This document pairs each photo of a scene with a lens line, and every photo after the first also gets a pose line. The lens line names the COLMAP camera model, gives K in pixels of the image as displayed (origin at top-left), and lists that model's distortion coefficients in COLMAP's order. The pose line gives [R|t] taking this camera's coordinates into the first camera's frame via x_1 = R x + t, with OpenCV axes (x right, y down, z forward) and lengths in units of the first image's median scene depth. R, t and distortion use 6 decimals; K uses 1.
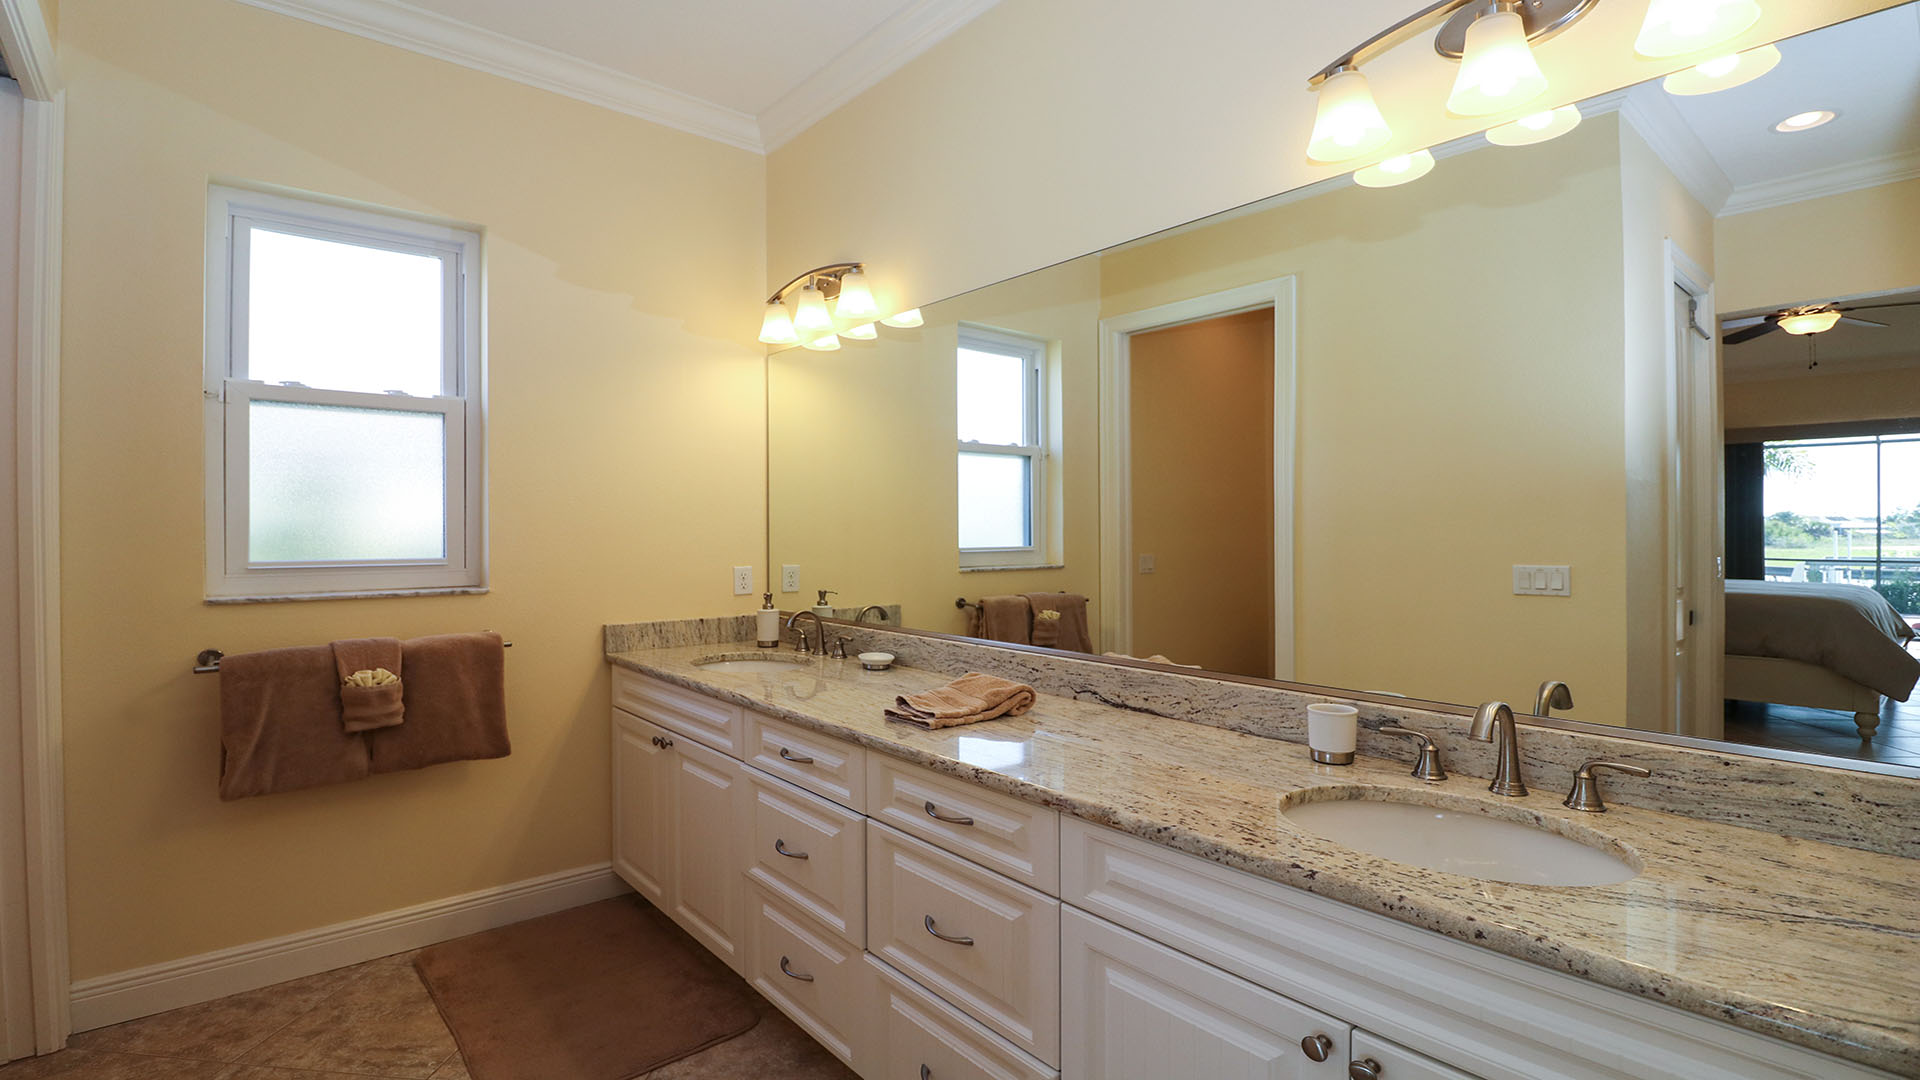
lens RADIAL K [[896.8, 0, 960.0], [0, 896.8, 540.0], [0, 0, 1]] dist [0.000226, -0.000048]
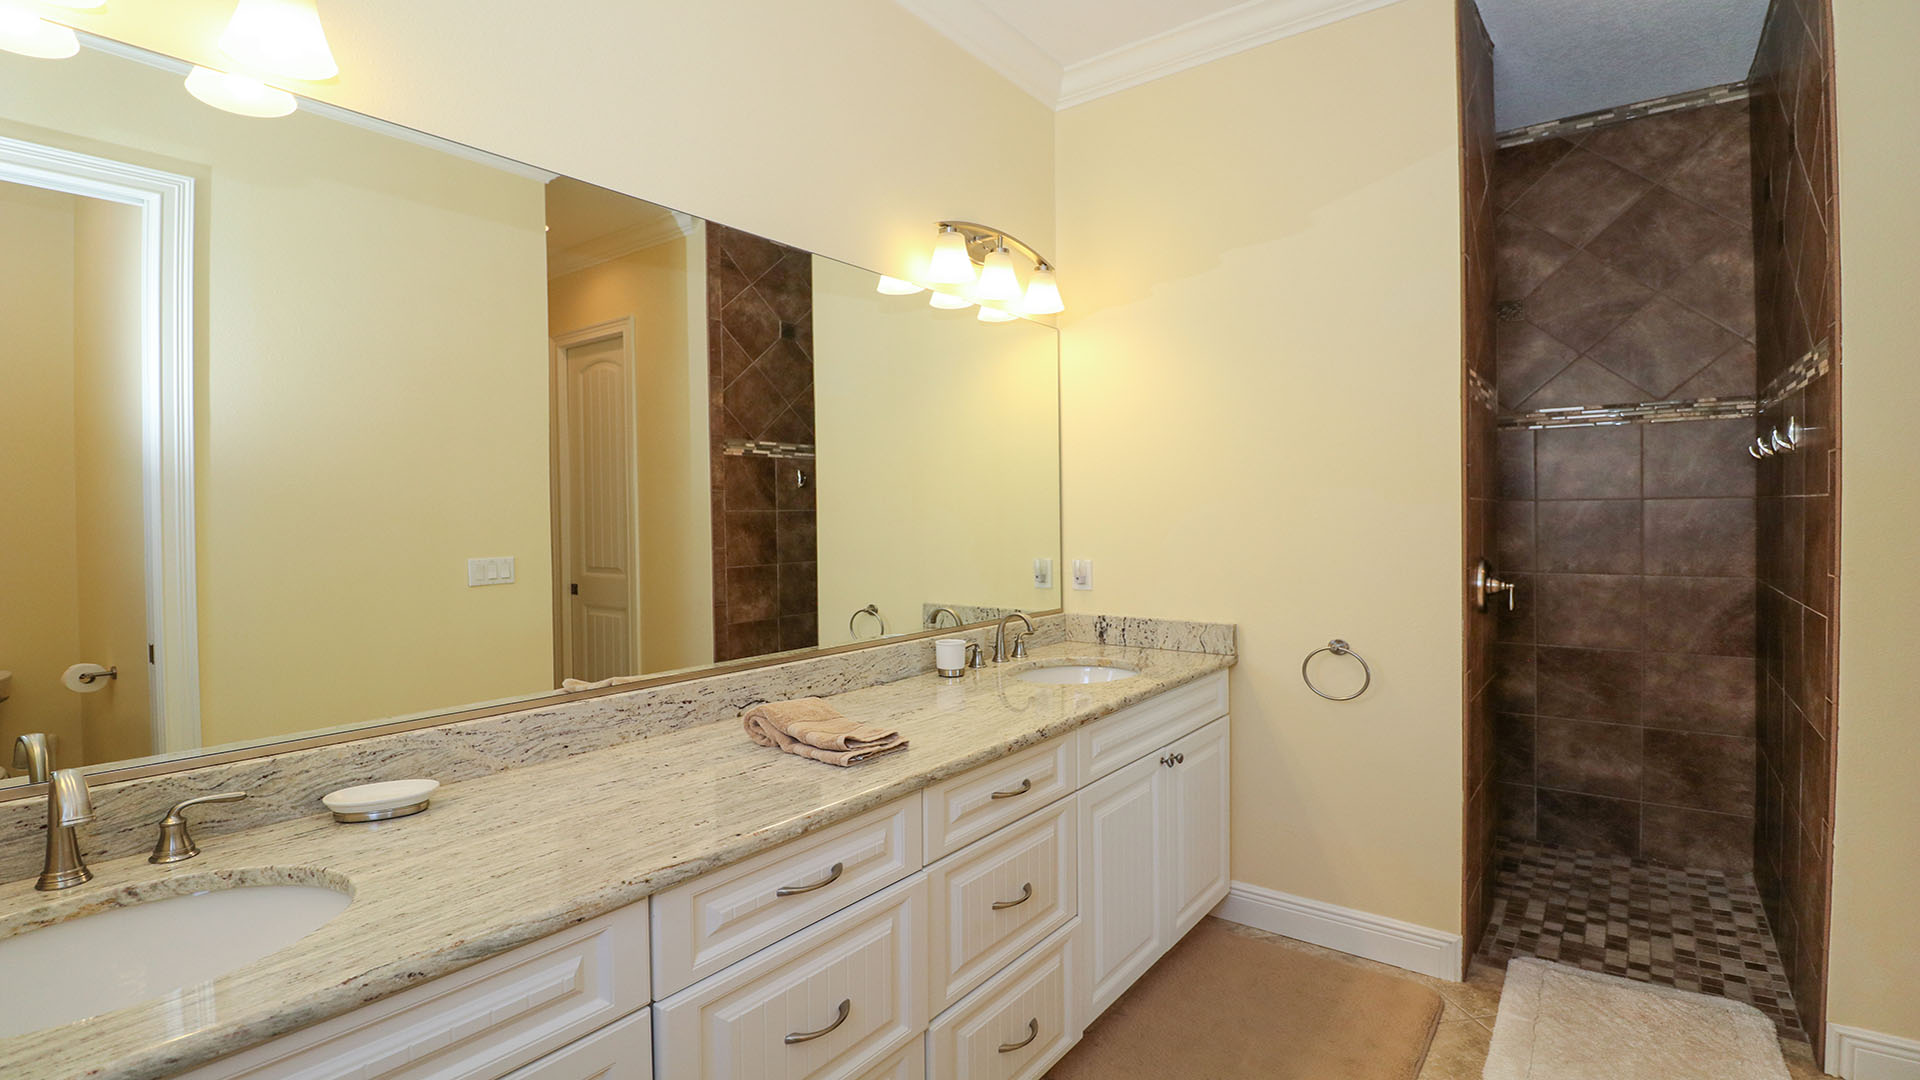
lens RADIAL K [[896.8, 0, 960.0], [0, 896.8, 540.0], [0, 0, 1]] dist [0.000226, -0.000048]
pose [[-0.214321, -0.009673, 0.976715, -0.754774], [0.039566, 0.999044, 0.018576, -0.000809], [-0.975962, 0.042626, -0.213733, 0.963388]]
